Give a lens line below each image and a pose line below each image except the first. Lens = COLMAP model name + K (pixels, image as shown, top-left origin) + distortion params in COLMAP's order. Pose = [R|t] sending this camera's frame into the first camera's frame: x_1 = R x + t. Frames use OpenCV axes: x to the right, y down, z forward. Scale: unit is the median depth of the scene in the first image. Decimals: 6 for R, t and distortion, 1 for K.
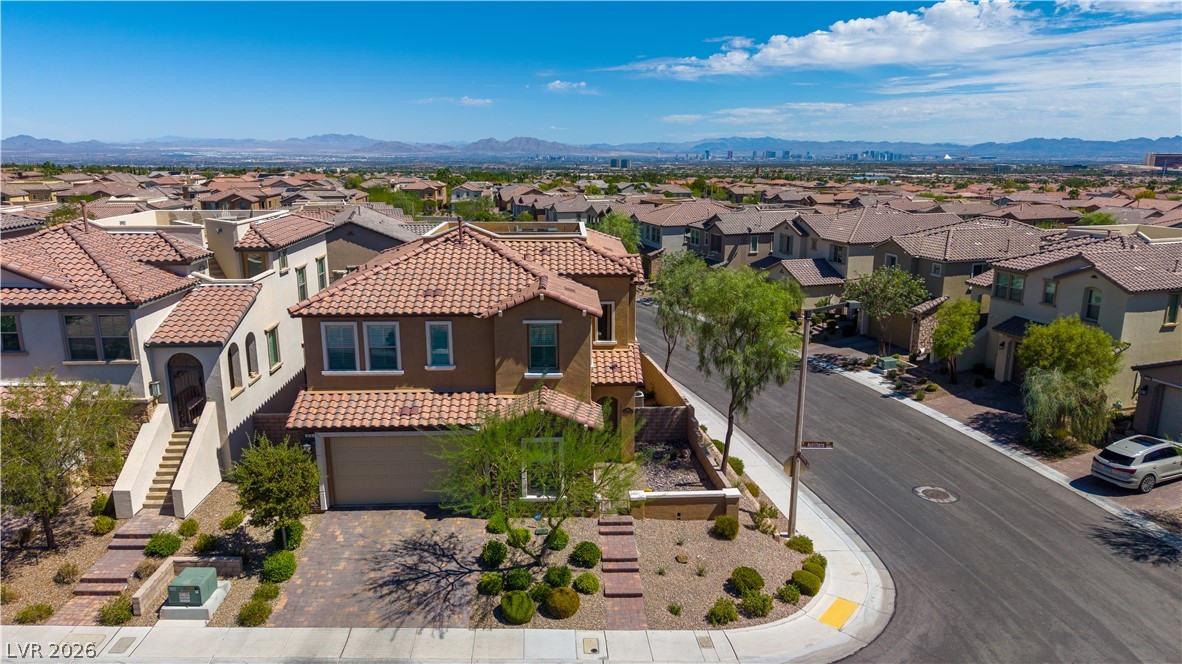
lens RADIAL K [[785.3, 0, 591.0], [0, 785.3, 332.0], [0, 0, 1]] dist [0.069681, -0.093185]
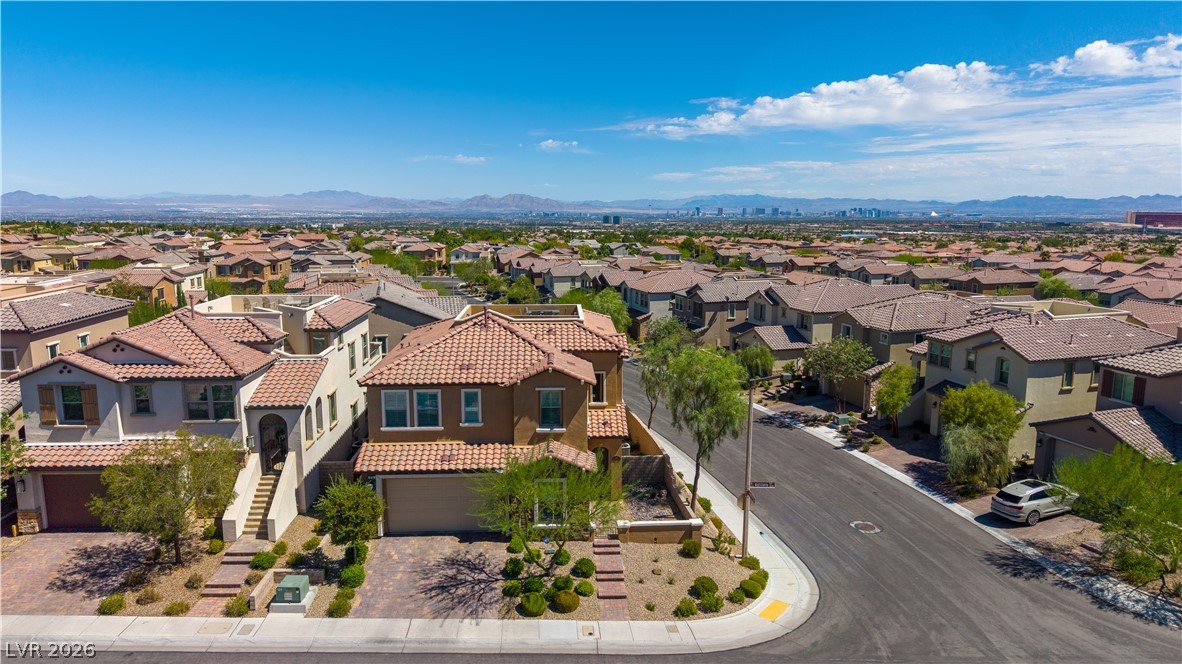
lens RADIAL K [[785.3, 0, 591.0], [0, 785.3, 332.0], [0, 0, 1]] dist [0.069681, -0.093185]
pose [[0.999956, 0.000486, 0.009353, -0.005435], [0.000156, 0.997649, -0.068527, -0.015427], [-0.009364, 0.068525, 0.997605, -0.263797]]
